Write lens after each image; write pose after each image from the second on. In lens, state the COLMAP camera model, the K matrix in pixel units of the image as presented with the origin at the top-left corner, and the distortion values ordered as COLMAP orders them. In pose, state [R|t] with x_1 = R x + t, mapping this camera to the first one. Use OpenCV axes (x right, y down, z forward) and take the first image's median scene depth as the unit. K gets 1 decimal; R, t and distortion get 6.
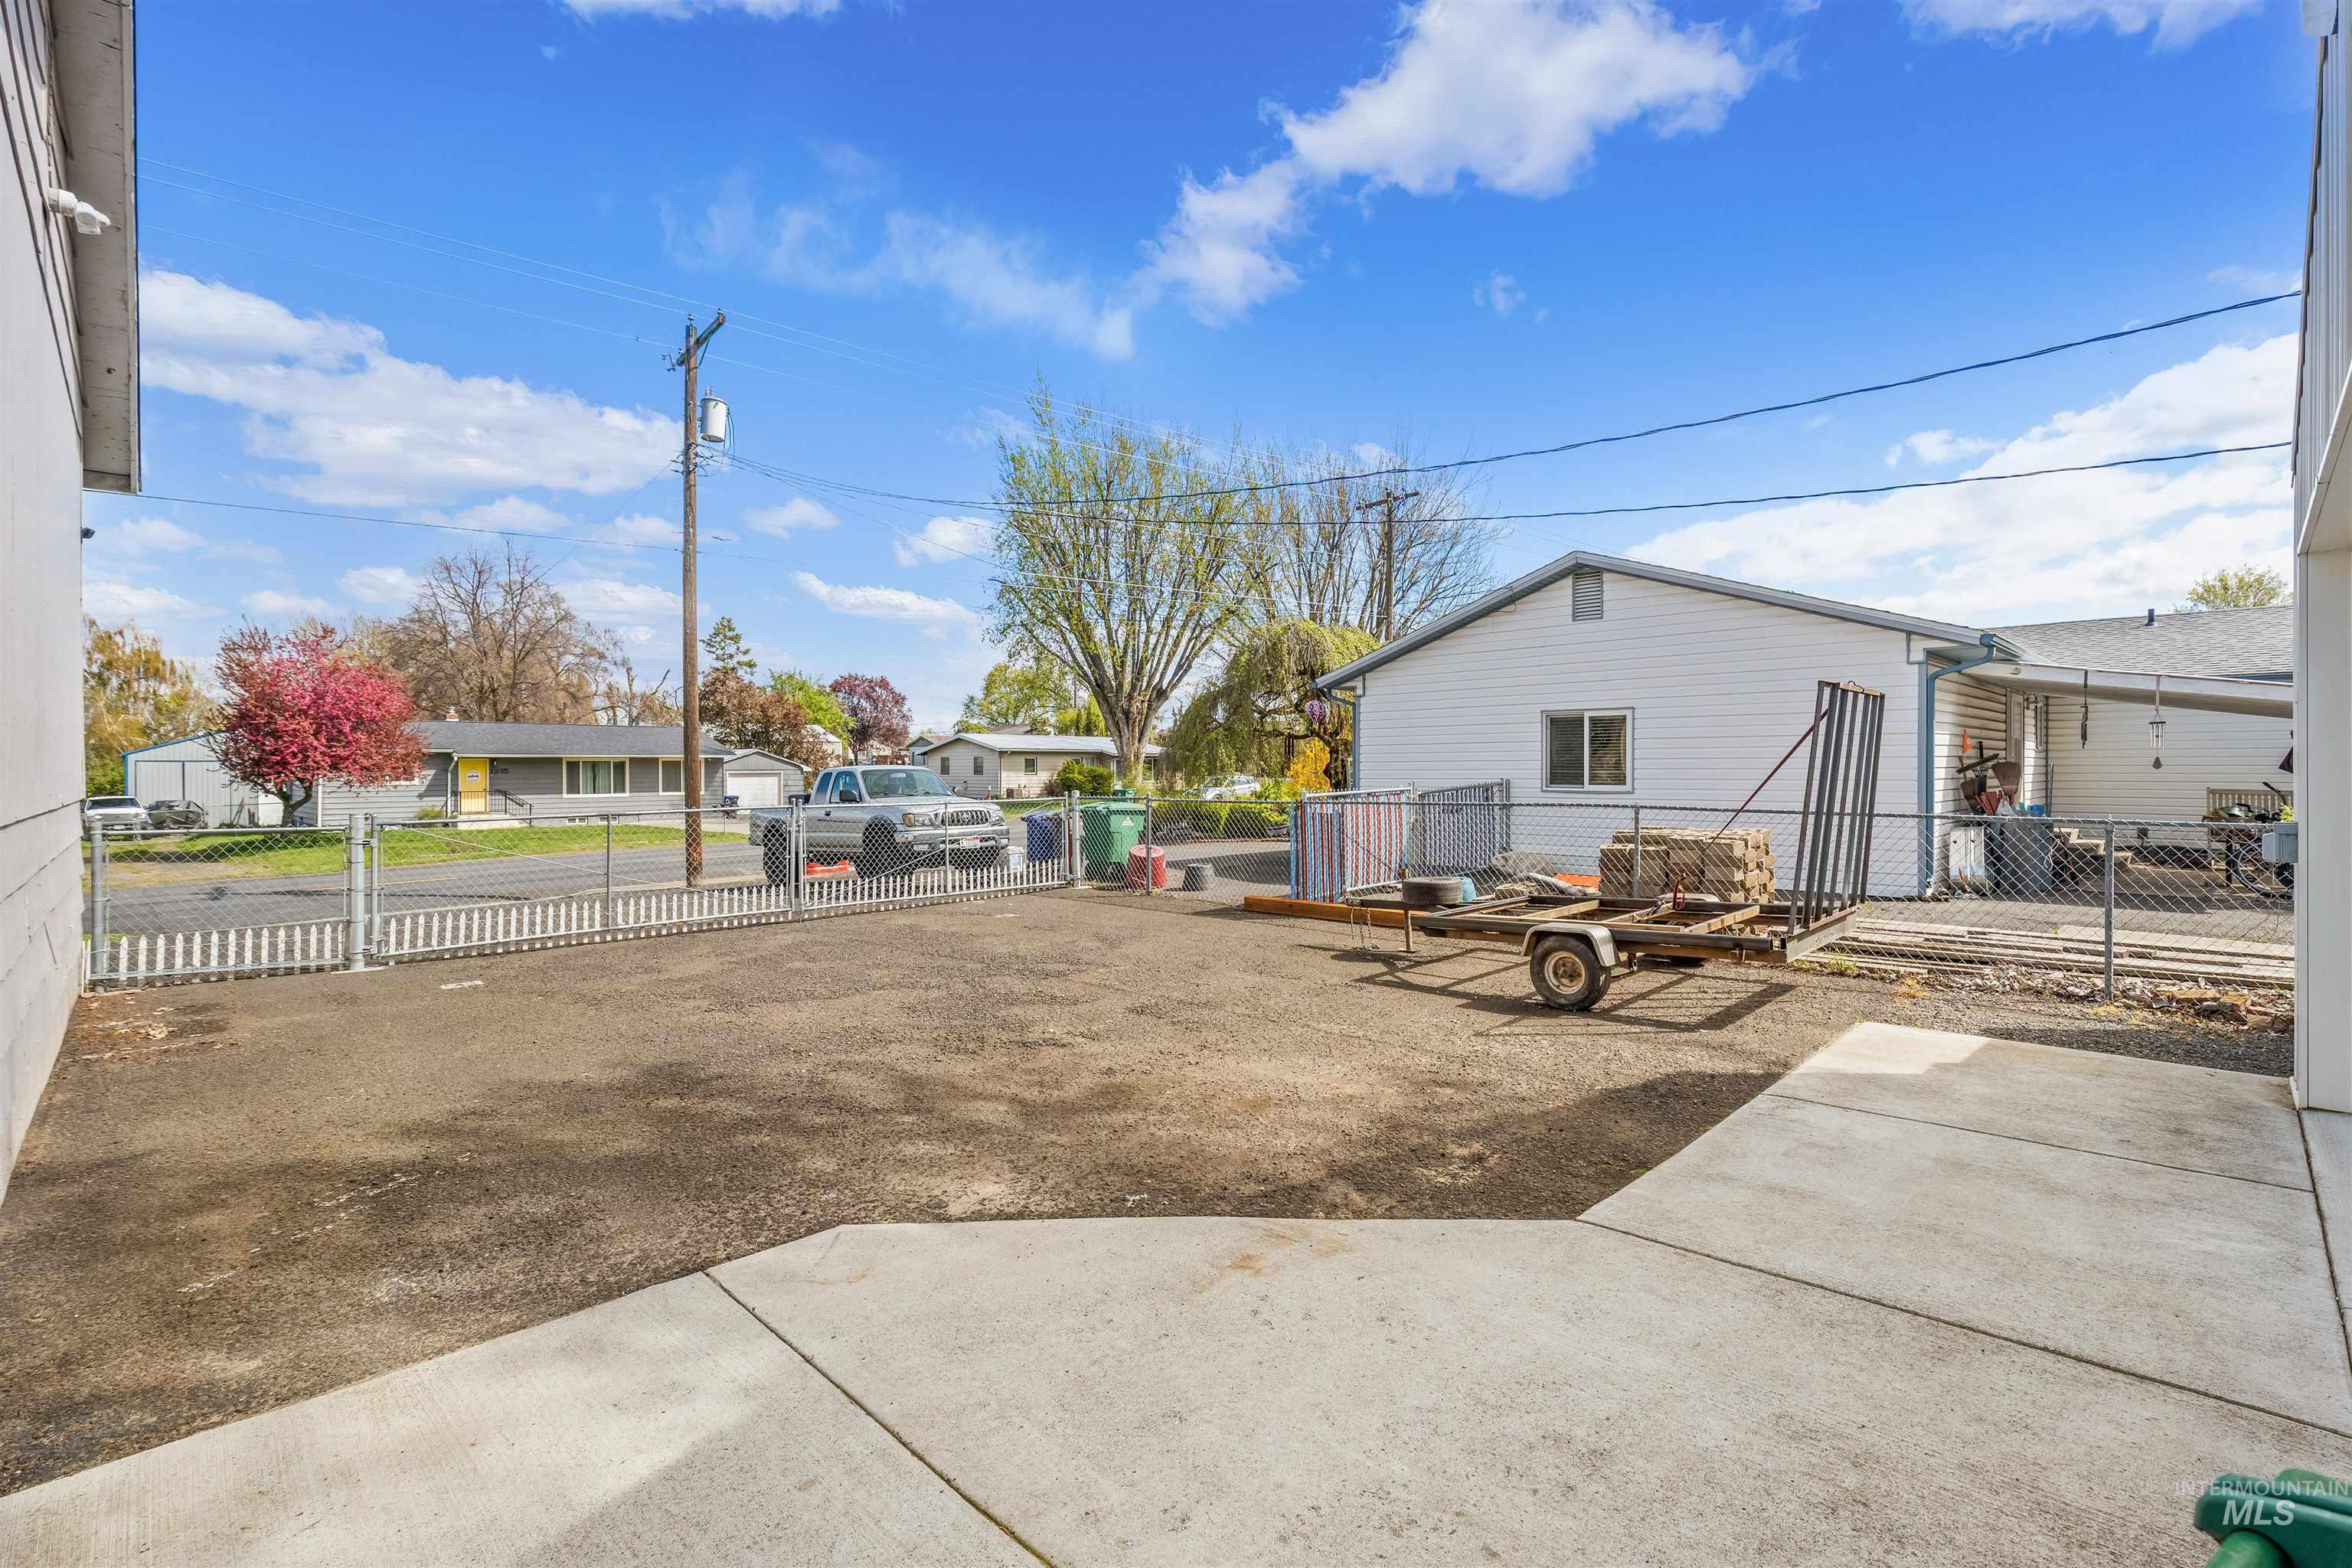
lens RADIAL K [[1062.6, 0, 1183.1], [0, 1062.6, 776.2], [0, 0, 1]] dist [-0.000791, 0.000182]
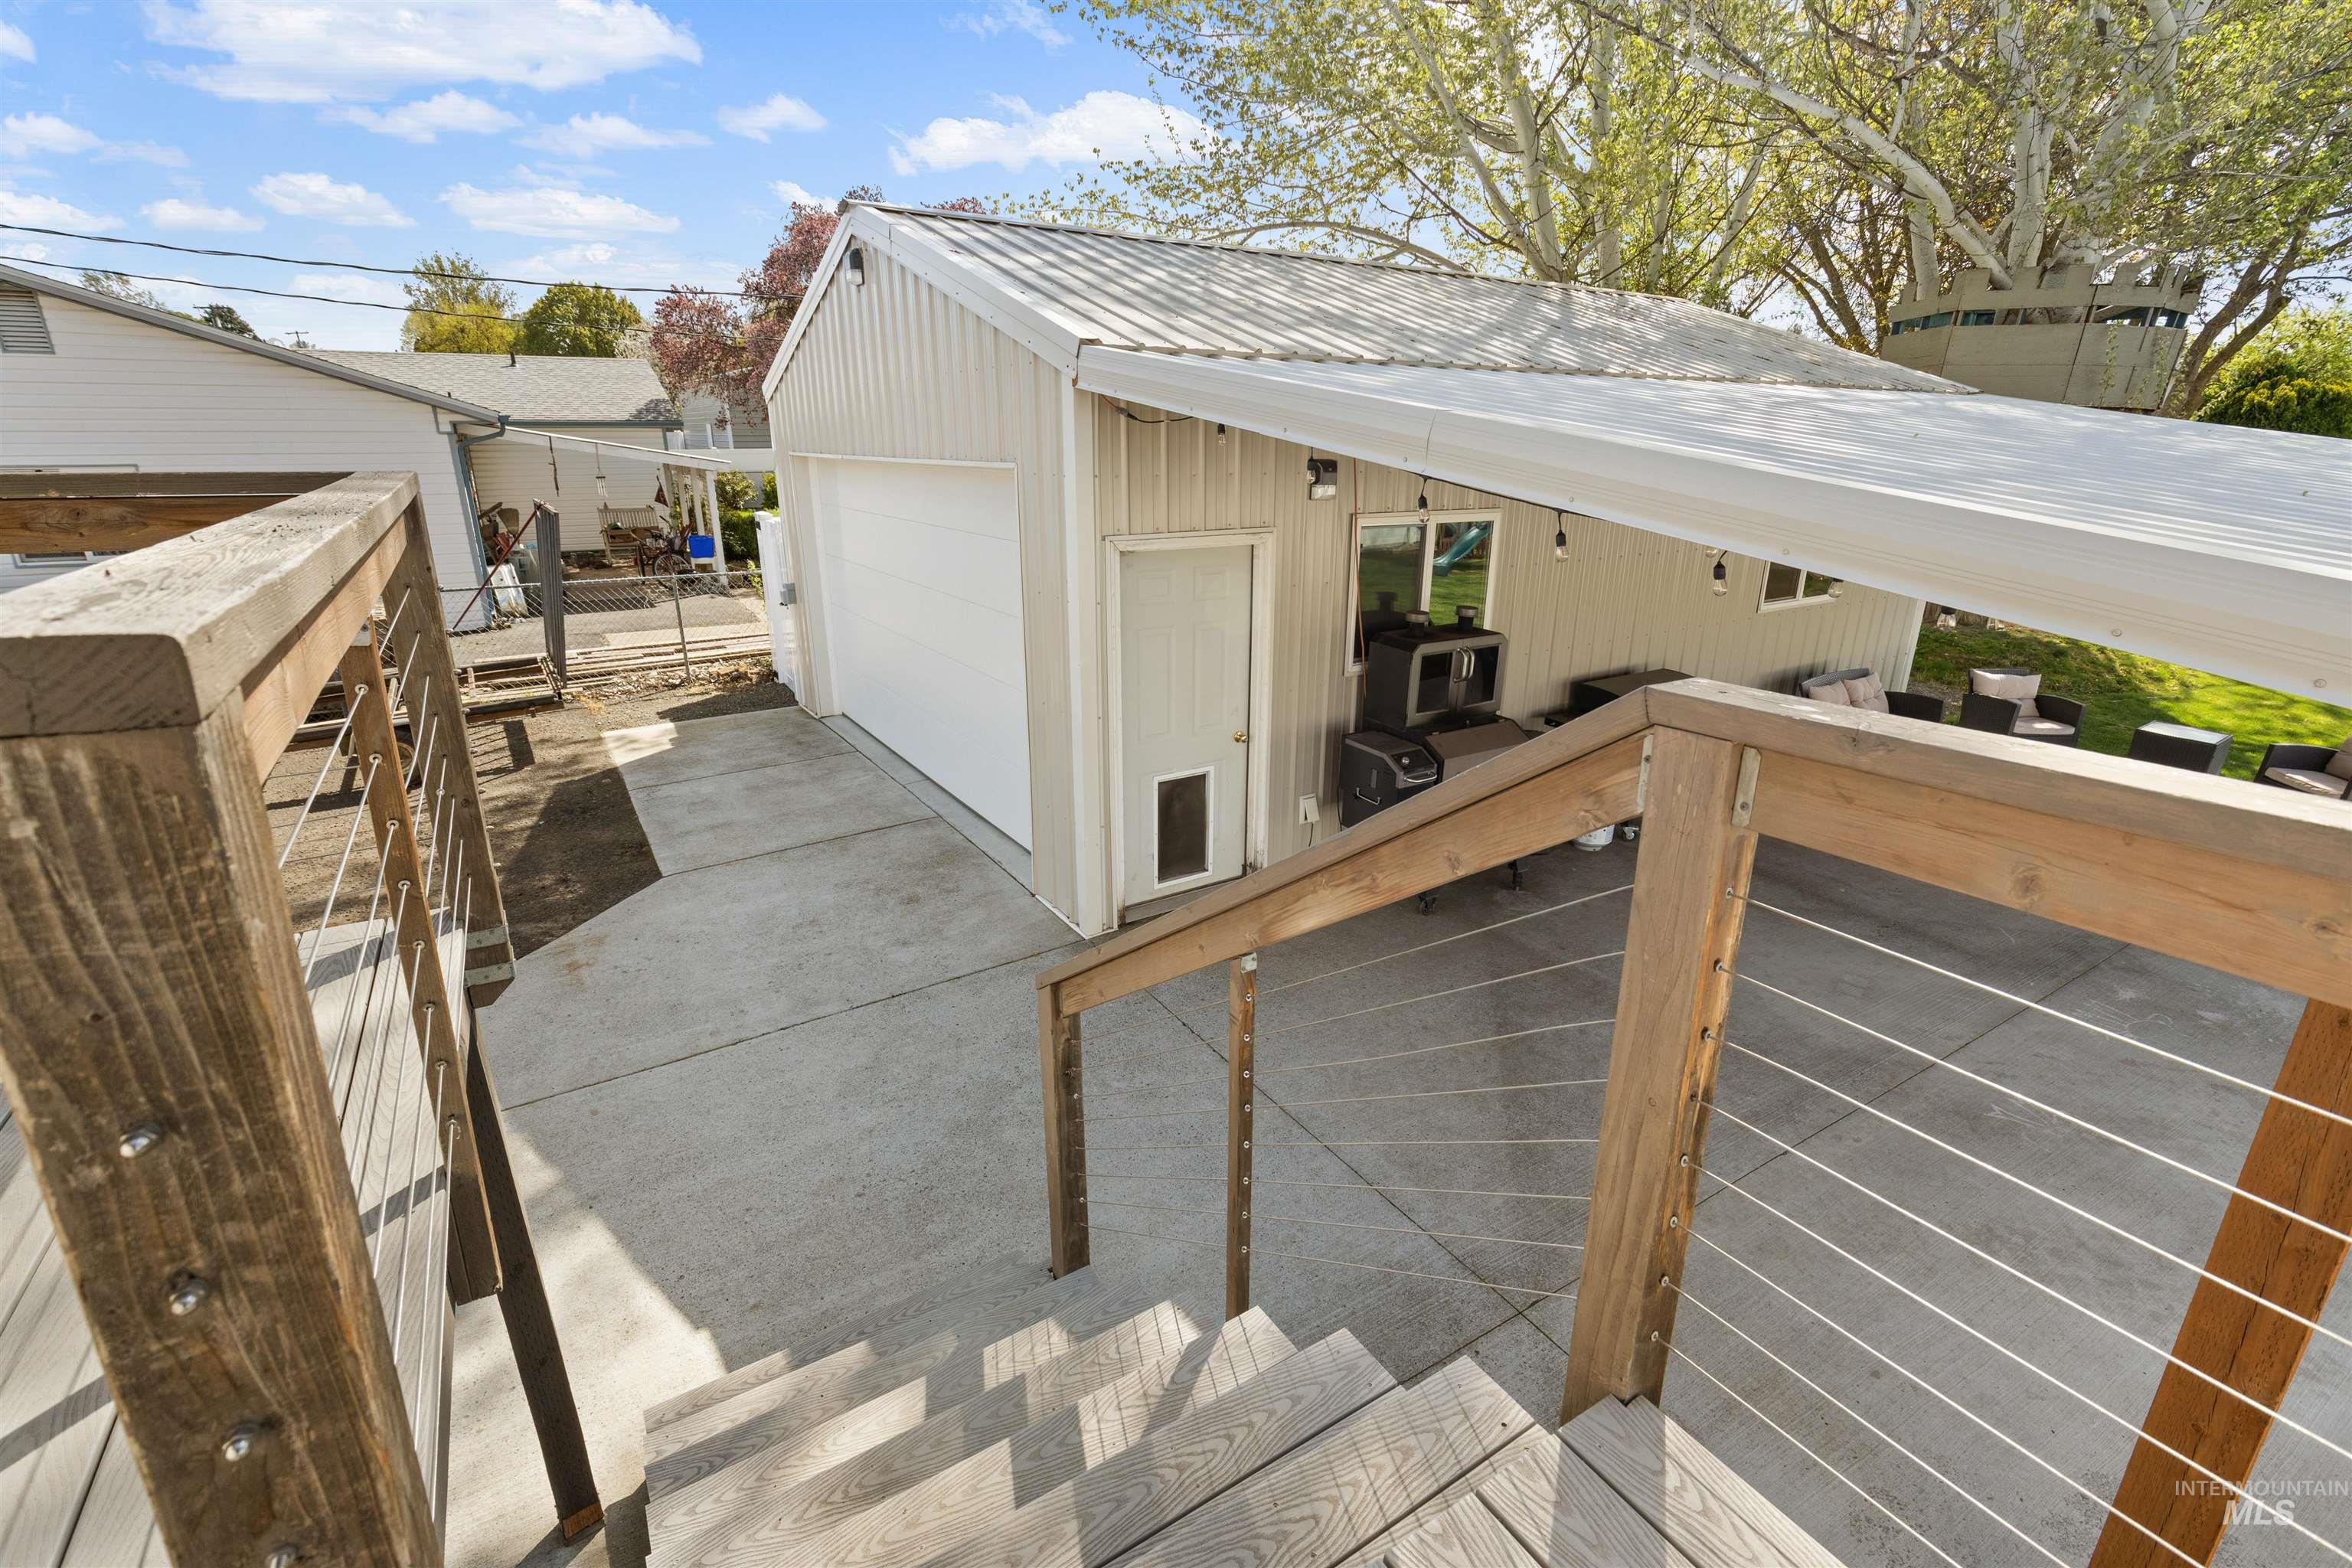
lens RADIAL K [[1062.6, 0, 1183.1], [0, 1062.6, 776.2], [0, 0, 1]] dist [-0.000791, 0.000182]
pose [[0.211999, -0.300155, 0.930034, -0.986149], [0.005135, 0.951994, 0.306072, -0.274652], [-0.977256, -0.060112, 0.203363, -0.214082]]
